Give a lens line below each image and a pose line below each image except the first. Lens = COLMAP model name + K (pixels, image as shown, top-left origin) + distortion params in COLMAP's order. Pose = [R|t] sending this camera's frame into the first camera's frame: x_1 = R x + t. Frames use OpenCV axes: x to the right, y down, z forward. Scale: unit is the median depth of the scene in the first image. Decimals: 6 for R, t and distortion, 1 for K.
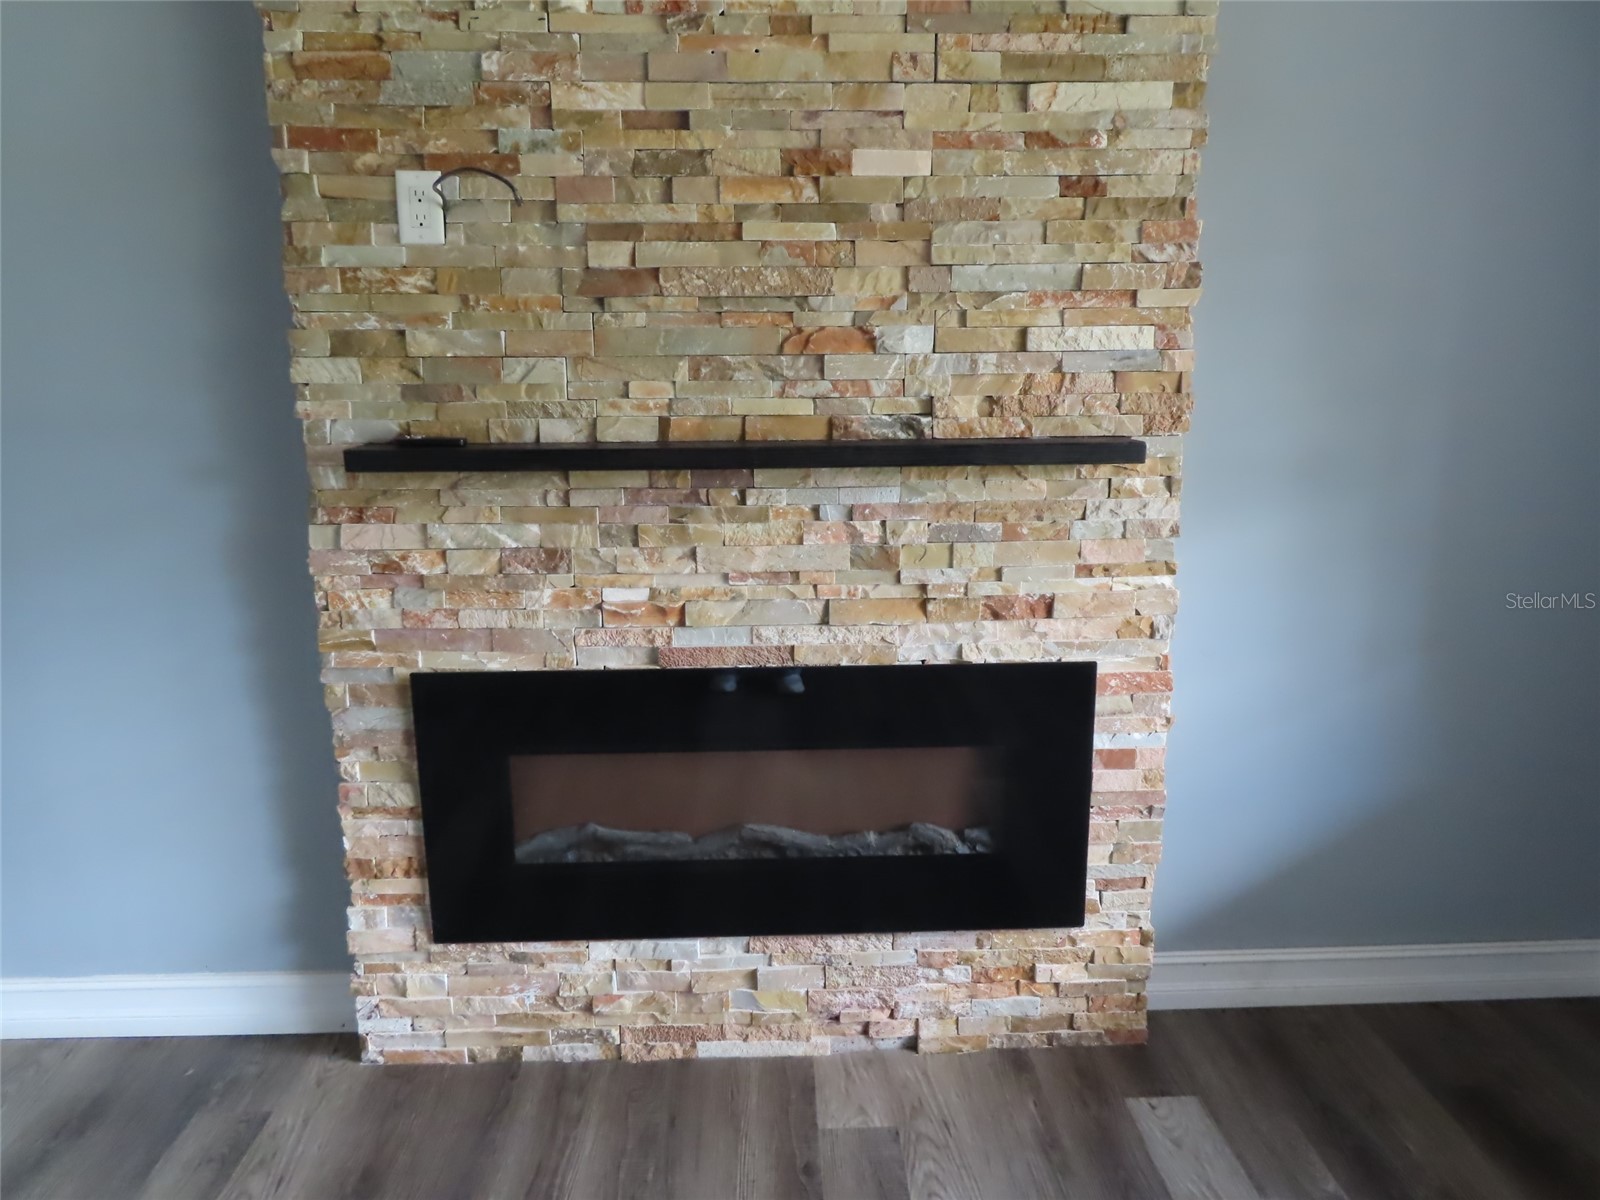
lens RADIAL K [[1148.4, 0, 802.1], [0, 1148.4, 594.9], [0, 0, 1]] dist [0.000581, 0.000715]
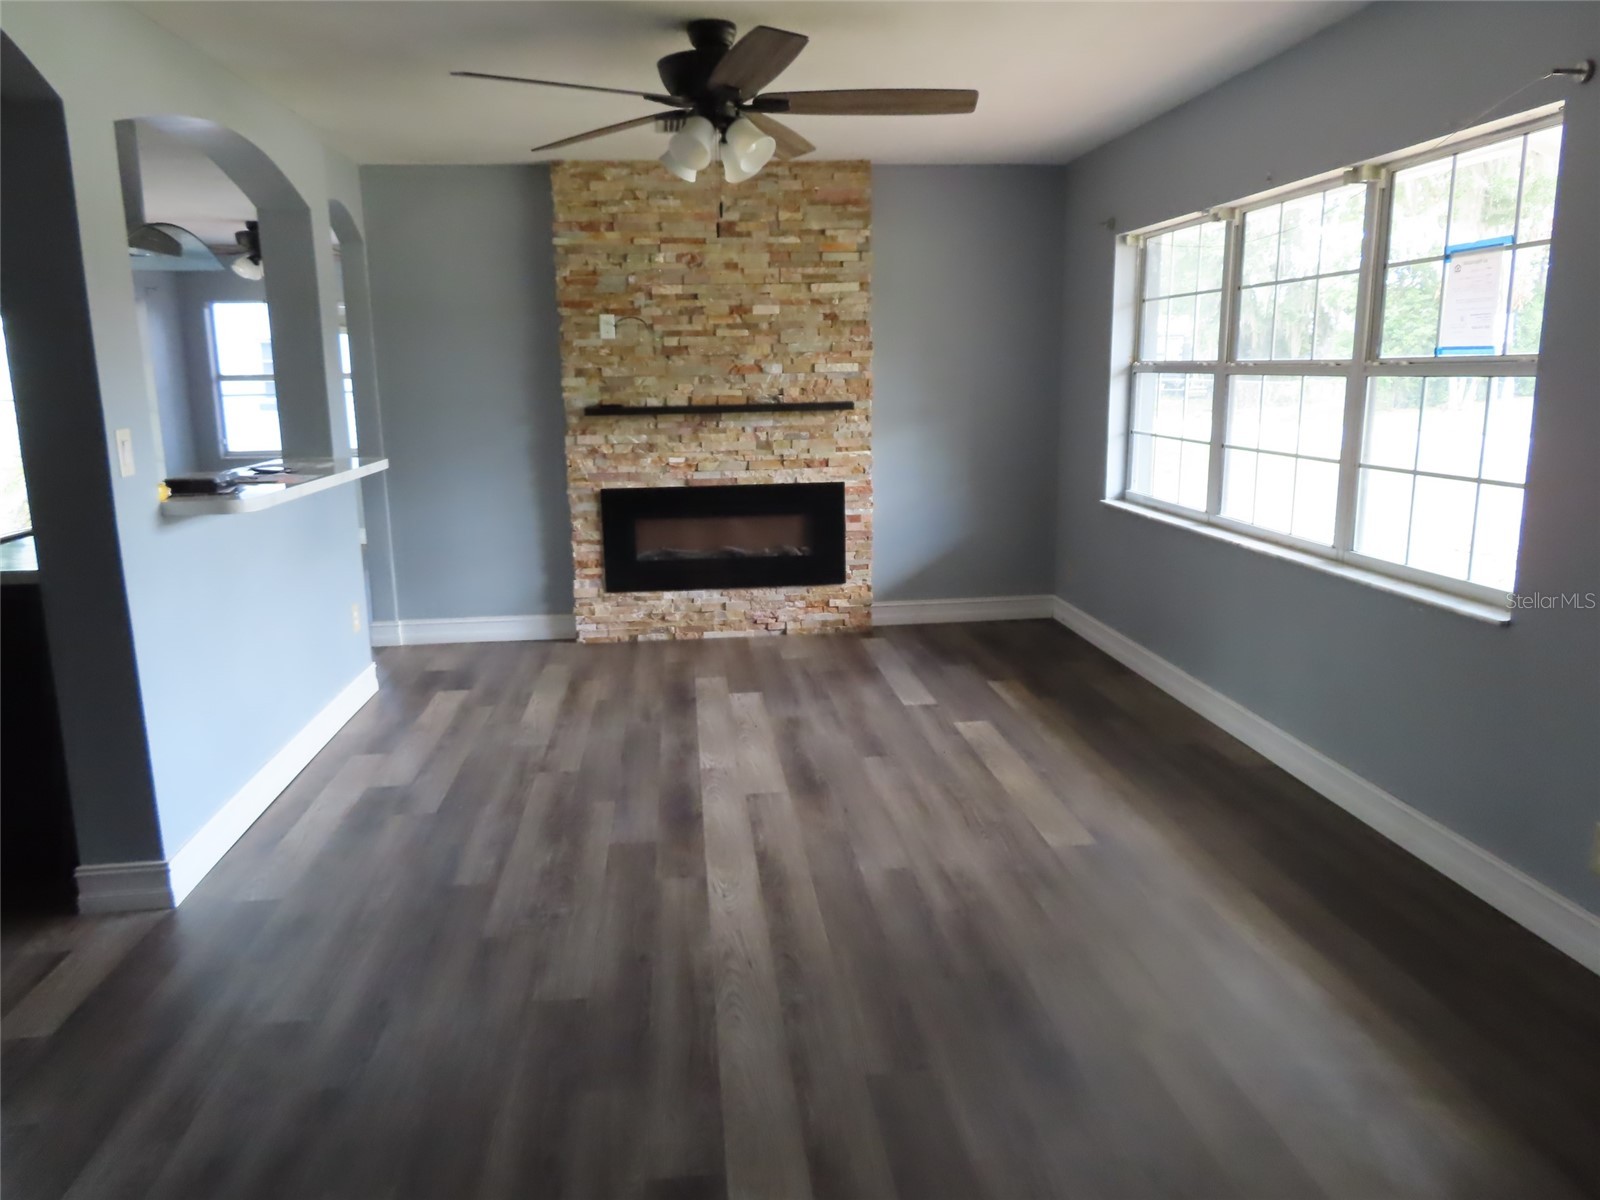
lens RADIAL K [[1148.4, 0, 800.9], [0, 1148.4, 602.0], [0, 0, 1]] dist [0.000581, 0.000715]
pose [[0.998072, -0.023305, 0.057526, -0.019302], [0.022966, 0.999715, 0.006560, 0.338858], [-0.057663, -0.005226, 0.998322, -1.847074]]
